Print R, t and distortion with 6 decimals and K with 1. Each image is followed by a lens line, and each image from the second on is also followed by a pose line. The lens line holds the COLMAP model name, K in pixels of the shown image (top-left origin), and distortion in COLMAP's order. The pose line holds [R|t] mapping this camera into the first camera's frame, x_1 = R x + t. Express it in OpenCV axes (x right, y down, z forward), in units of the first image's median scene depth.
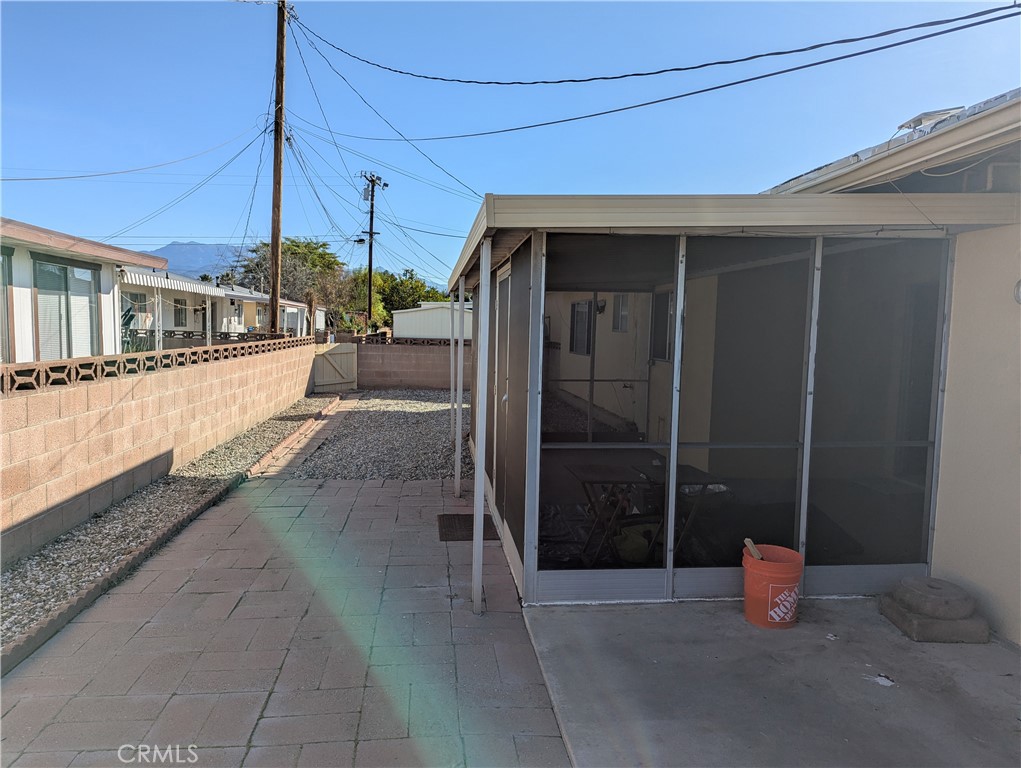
lens RADIAL K [[698.2, 0, 503.6], [0, 698.2, 380.1], [0, 0, 1]] dist [0.023755, 0.001091]
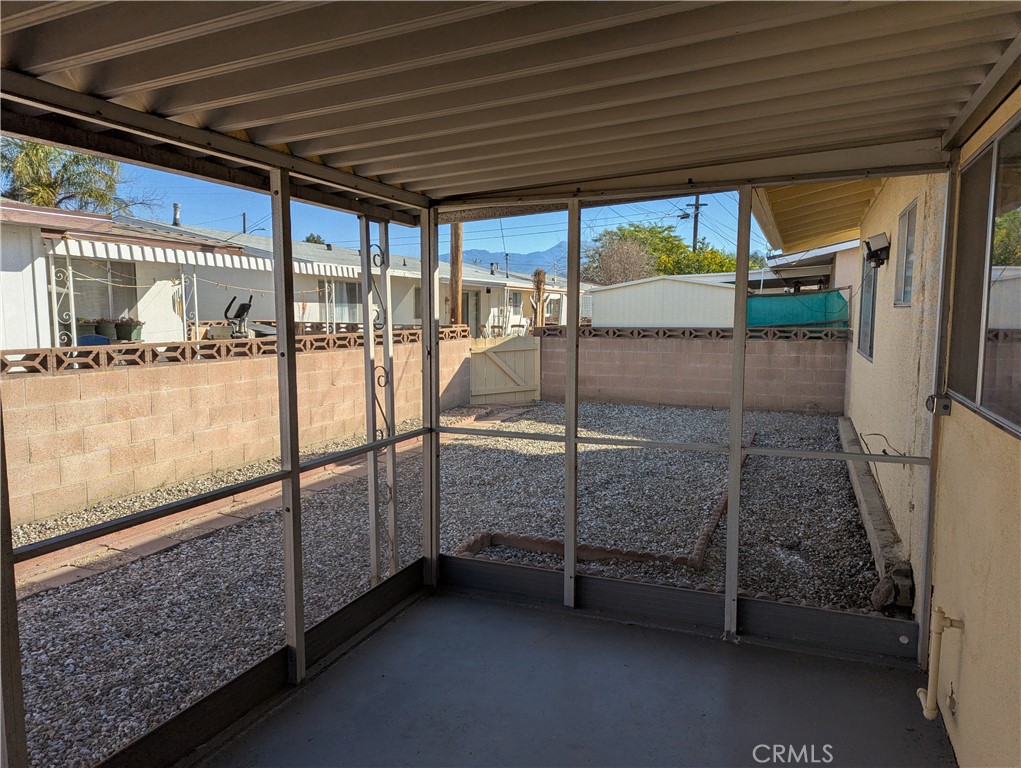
lens RADIAL K [[698.2, 0, 503.6], [0, 698.2, 380.1], [0, 0, 1]] dist [0.023755, 0.001091]
pose [[0.864331, 0.028798, -0.502098, 0.118695], [-0.021482, 0.999562, 0.020351, -0.022398], [0.502464, -0.006804, 0.864571, 0.374395]]
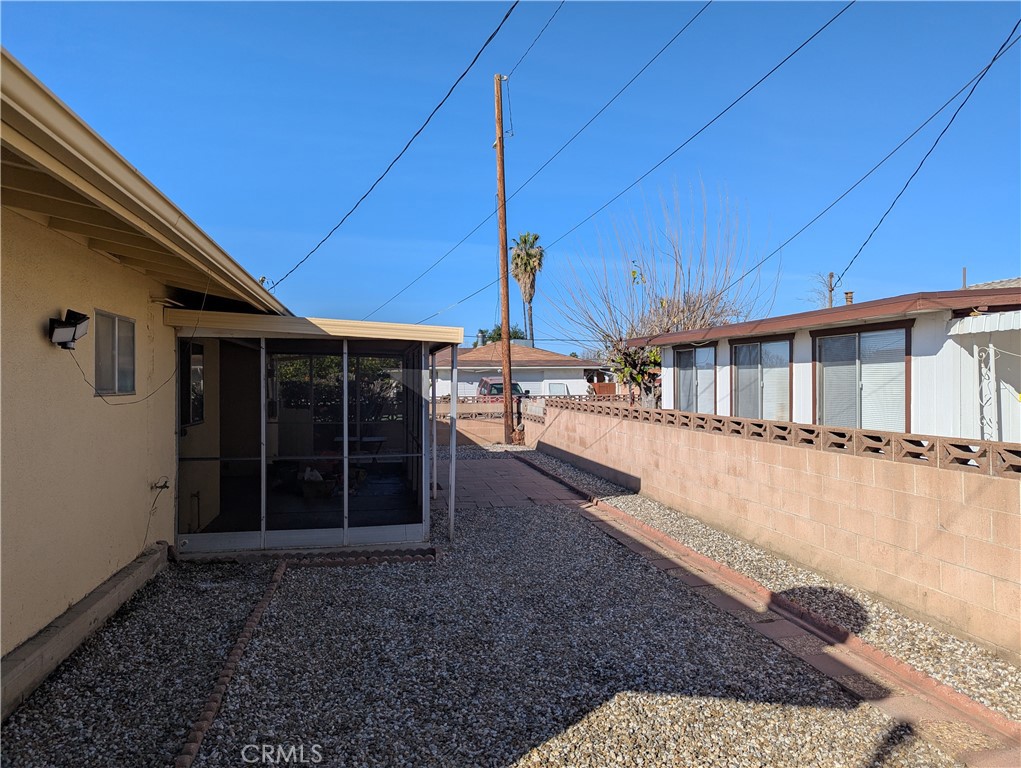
lens RADIAL K [[698.2, 0, 503.6], [0, 698.2, 380.1], [0, 0, 1]] dist [0.023755, 0.001091]
pose [[-0.997078, -0.019927, -0.073742, -0.035061], [-0.025527, 0.996797, 0.075788, -0.081156], [0.071996, 0.077449, -0.994393, 0.991751]]
